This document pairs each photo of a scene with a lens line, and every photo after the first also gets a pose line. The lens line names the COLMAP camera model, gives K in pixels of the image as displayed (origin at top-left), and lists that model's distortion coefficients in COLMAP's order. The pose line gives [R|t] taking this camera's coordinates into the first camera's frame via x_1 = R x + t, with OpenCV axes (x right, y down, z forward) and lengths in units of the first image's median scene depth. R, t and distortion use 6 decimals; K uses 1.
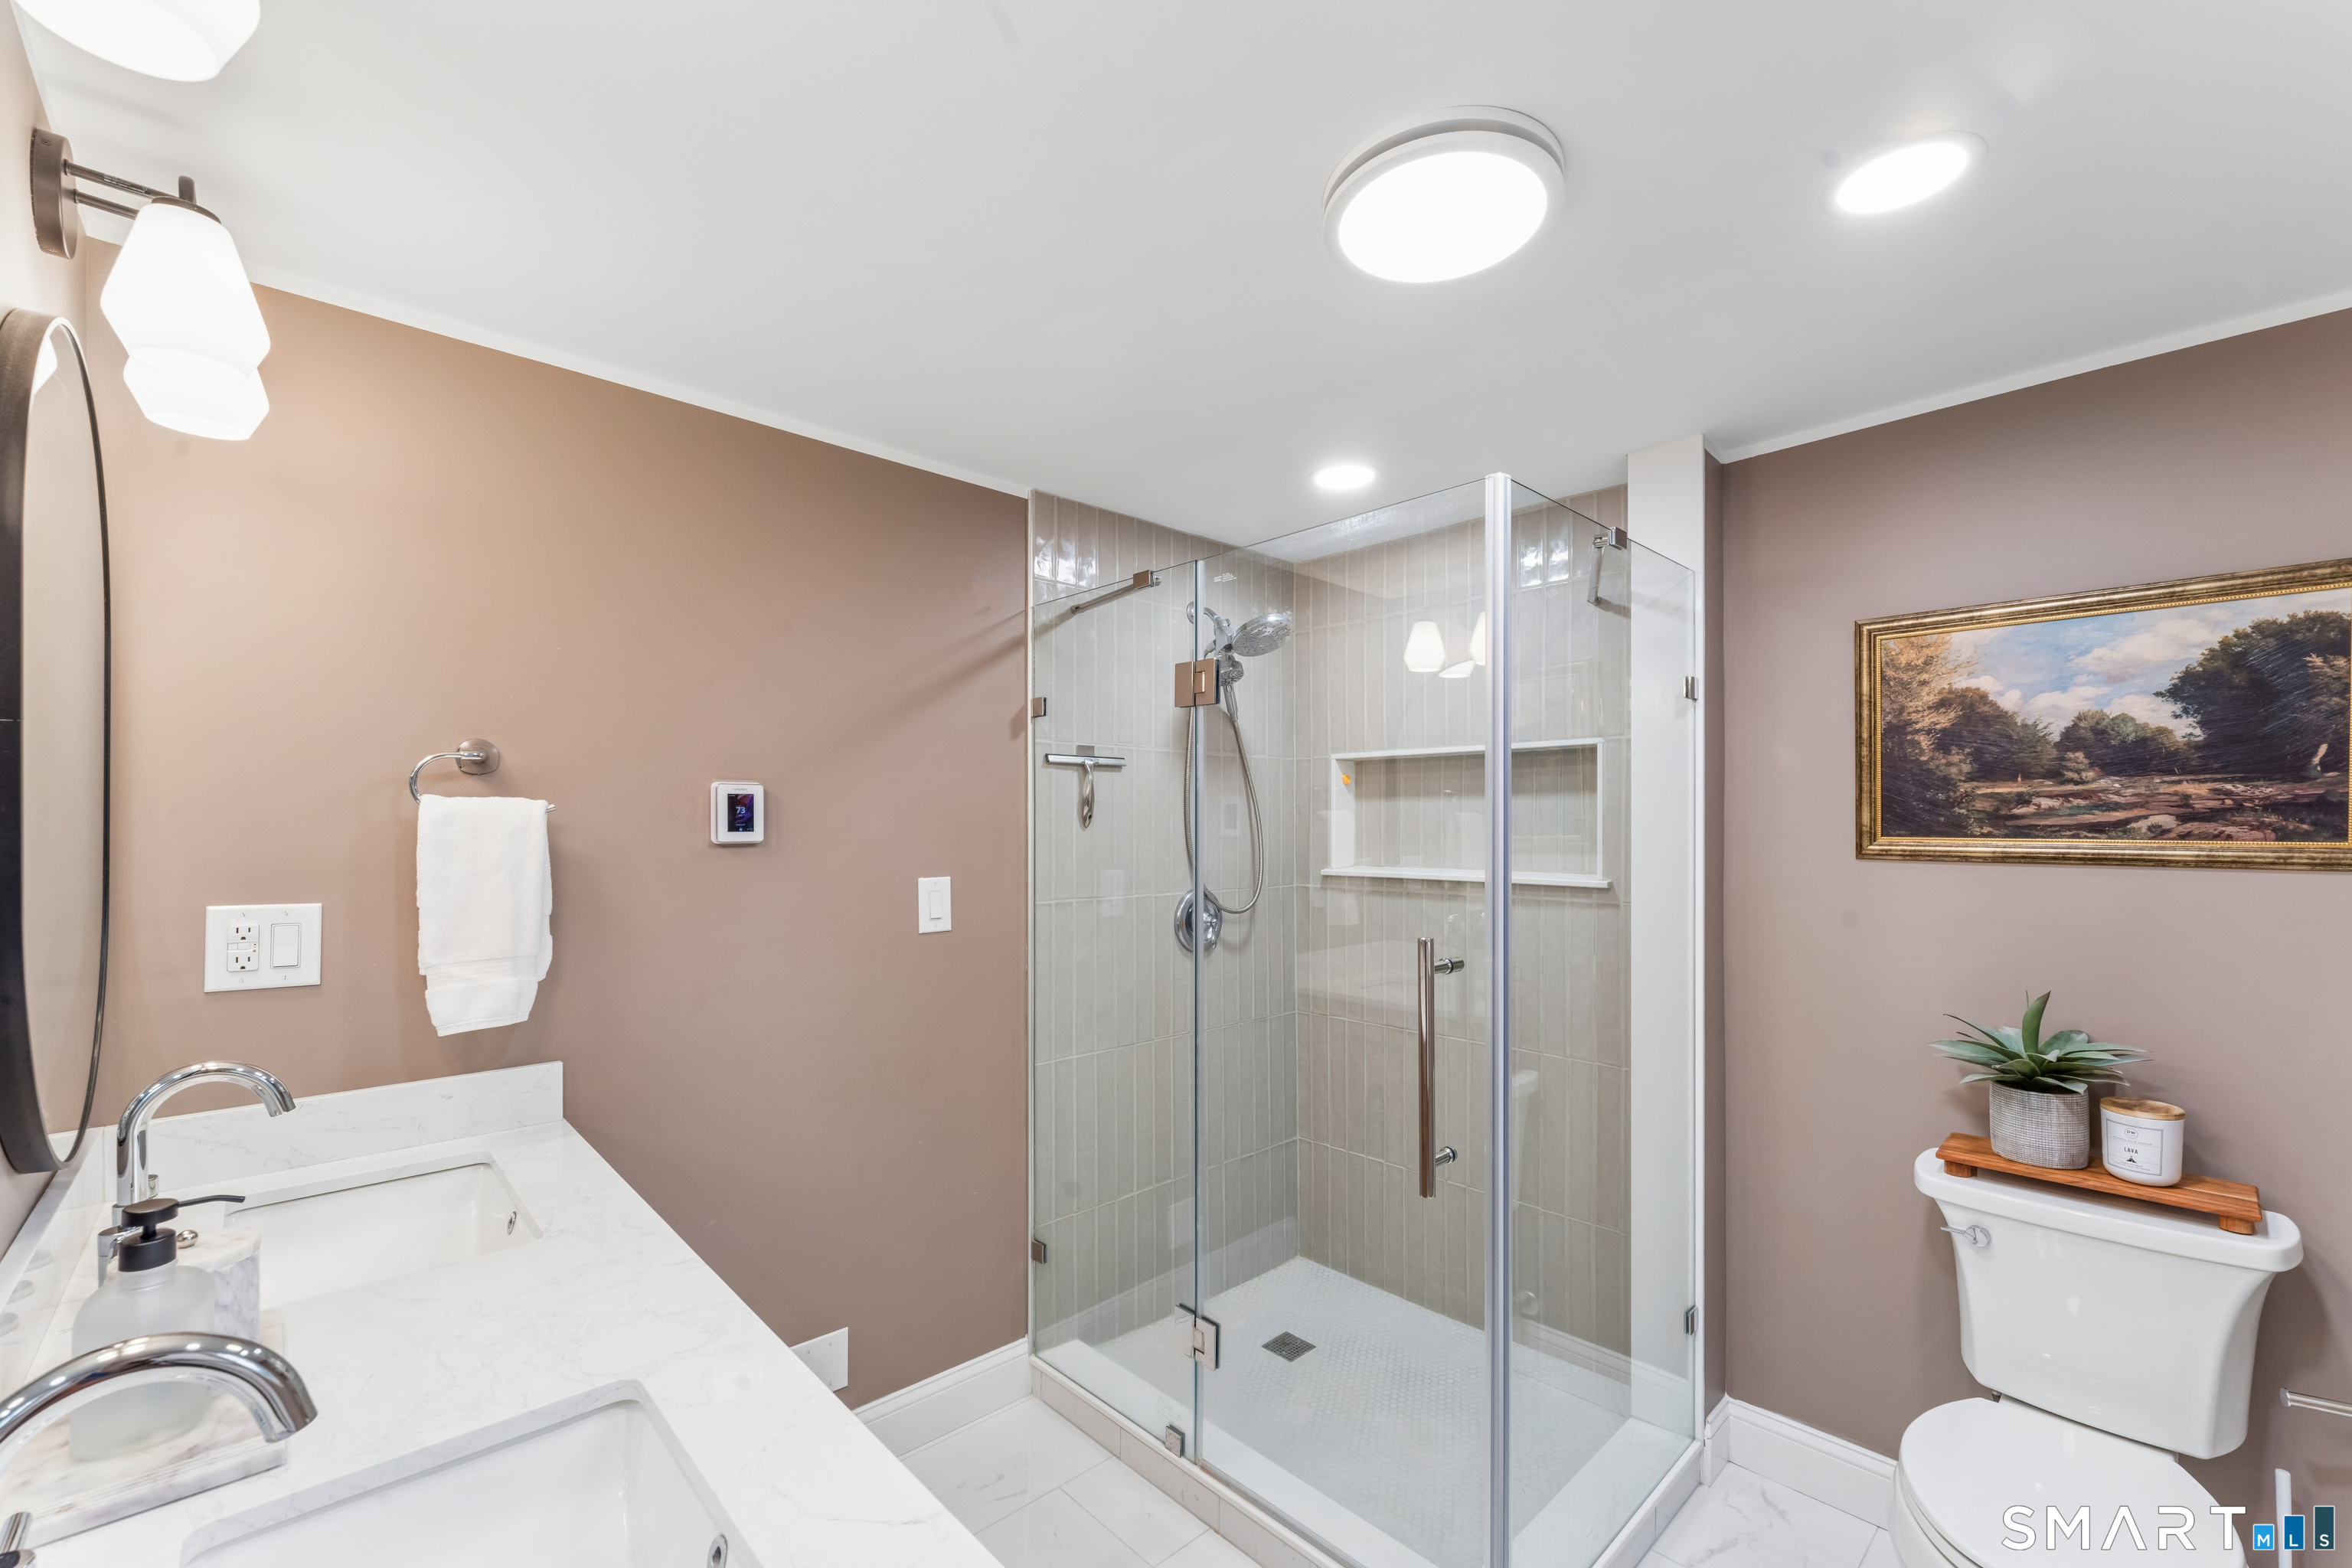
lens RADIAL K [[959.4, 0, 1208.1], [0, 959.4, 820.5], [0, 0, 1]] dist [-0.000889, -0.000119]
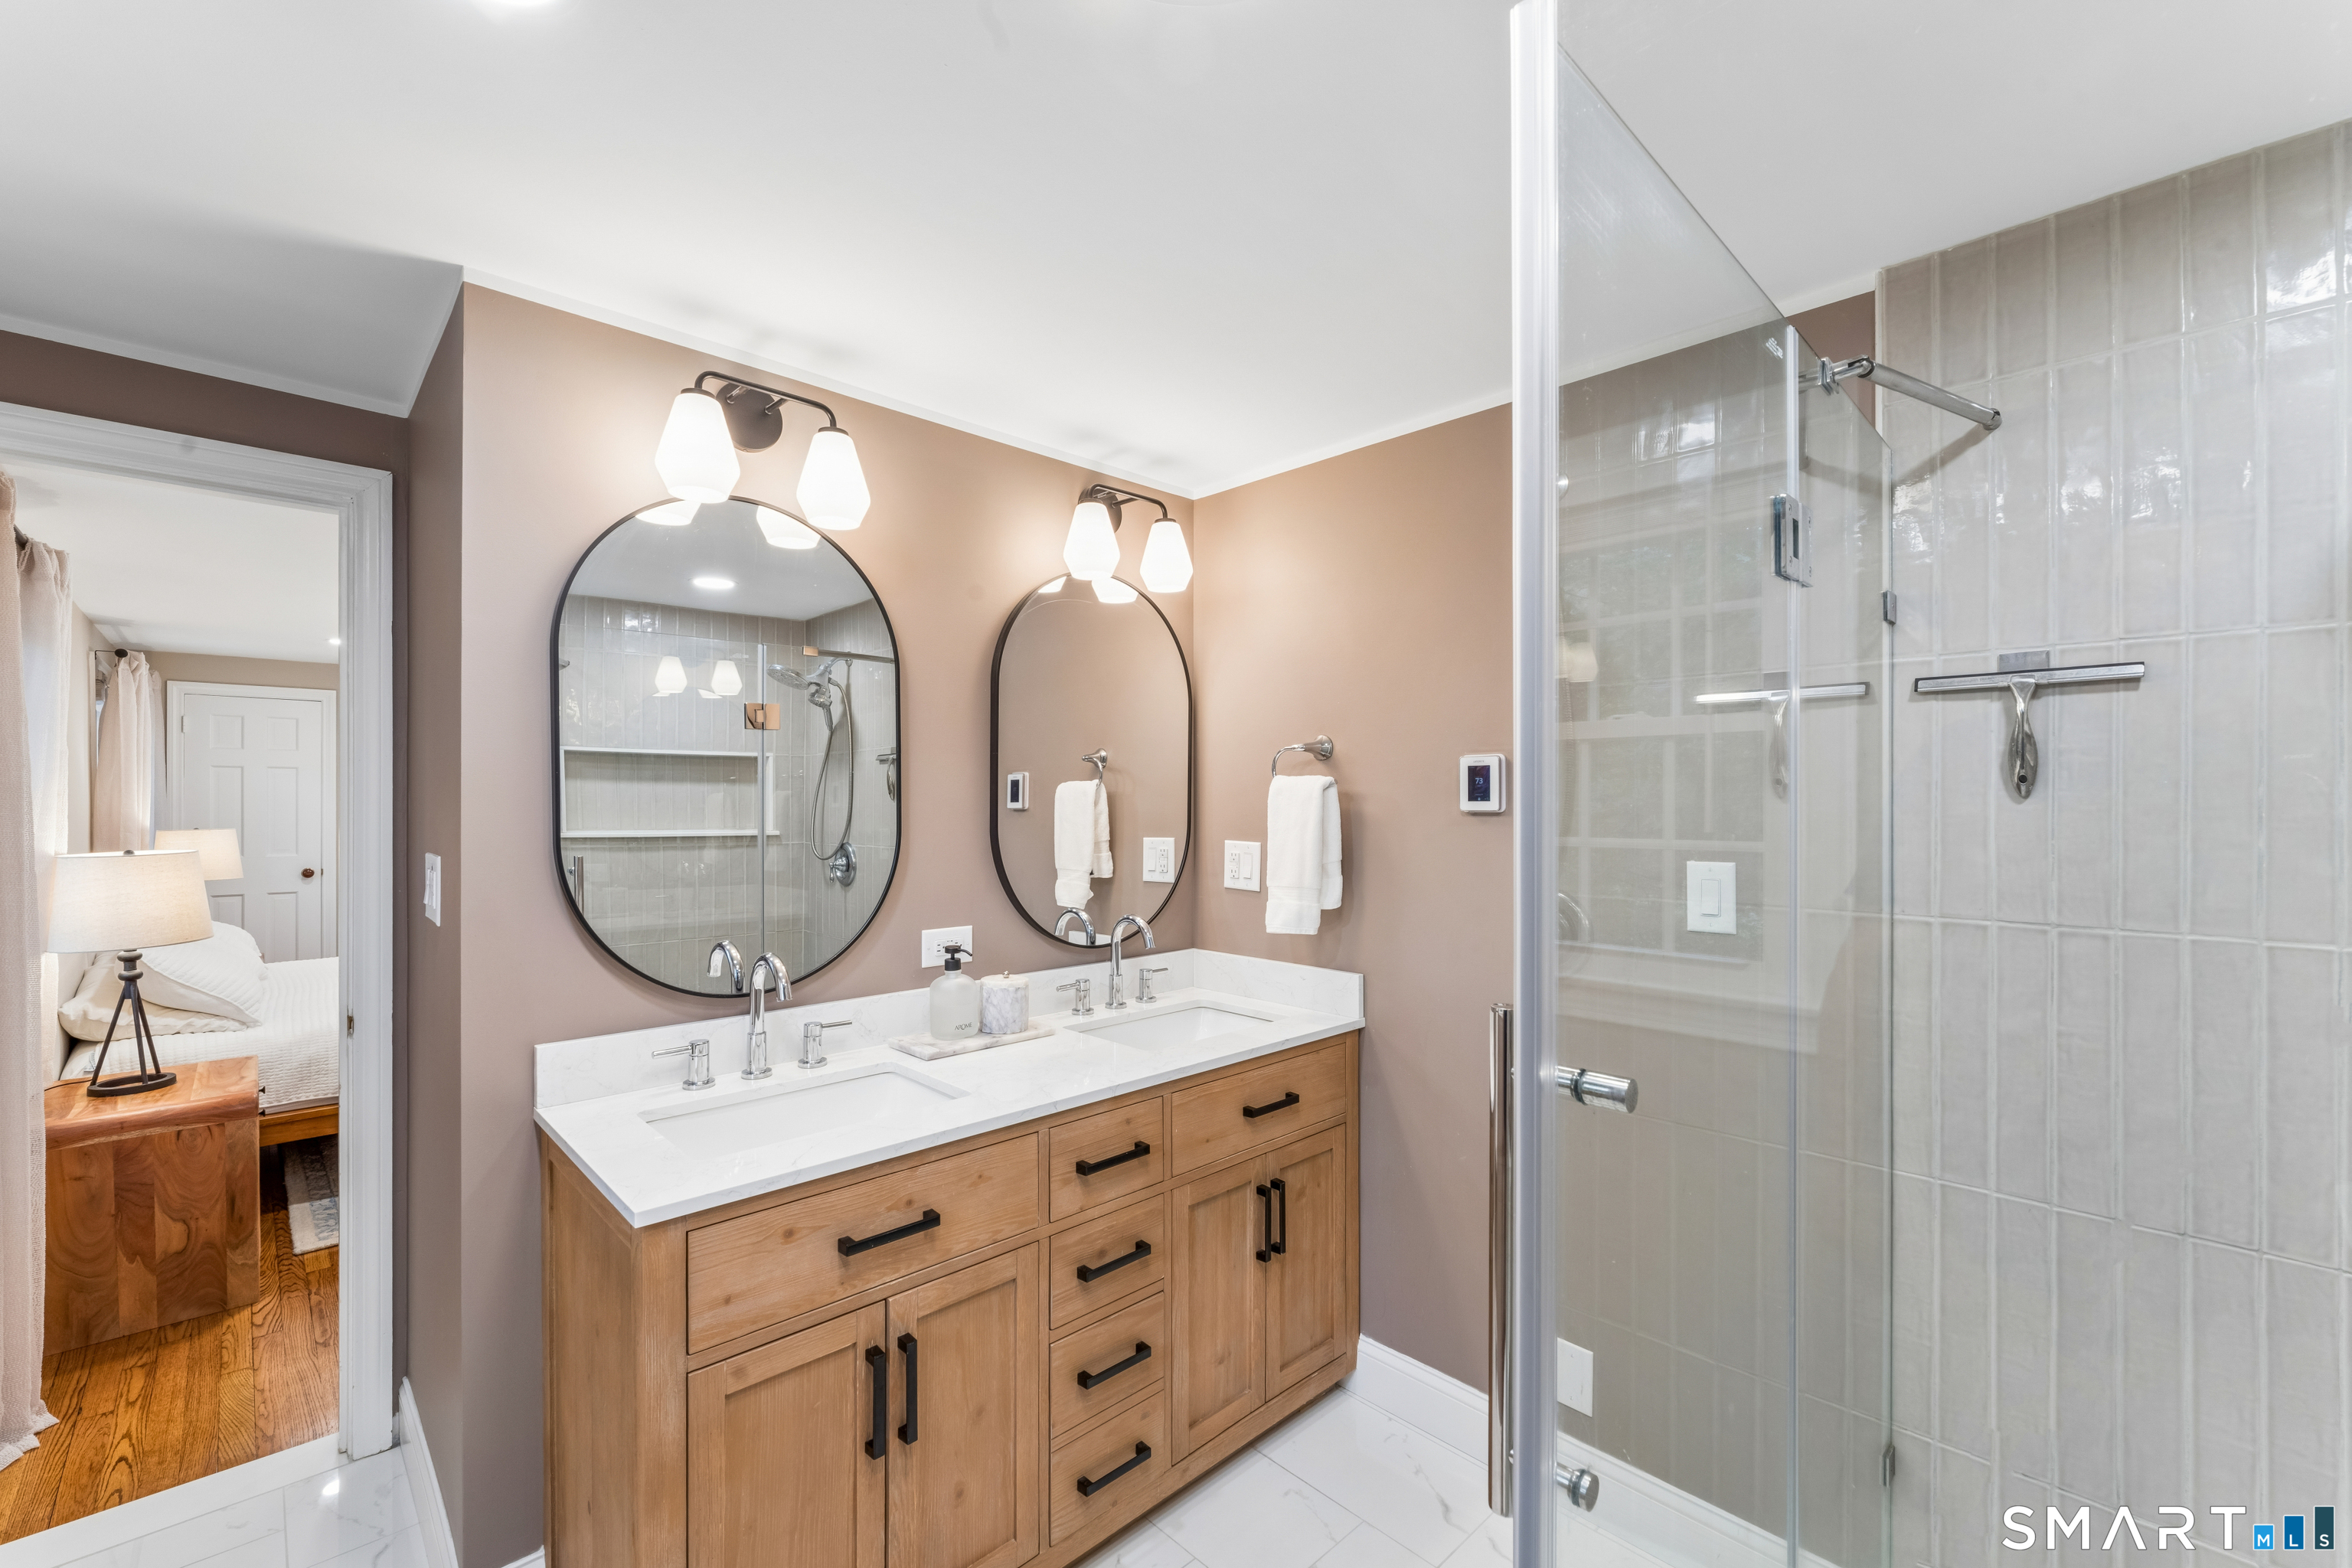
lens RADIAL K [[959.4, 0, 1165.1], [0, 959.4, 796.5], [0, 0, 1]] dist [-0.000889, -0.000119]
pose [[-0.006959, -0.006312, -0.999956, 0.584028], [0.000810, 0.999980, -0.006318, 0.013225], [0.999975, -0.000854, -0.006954, 0.667267]]
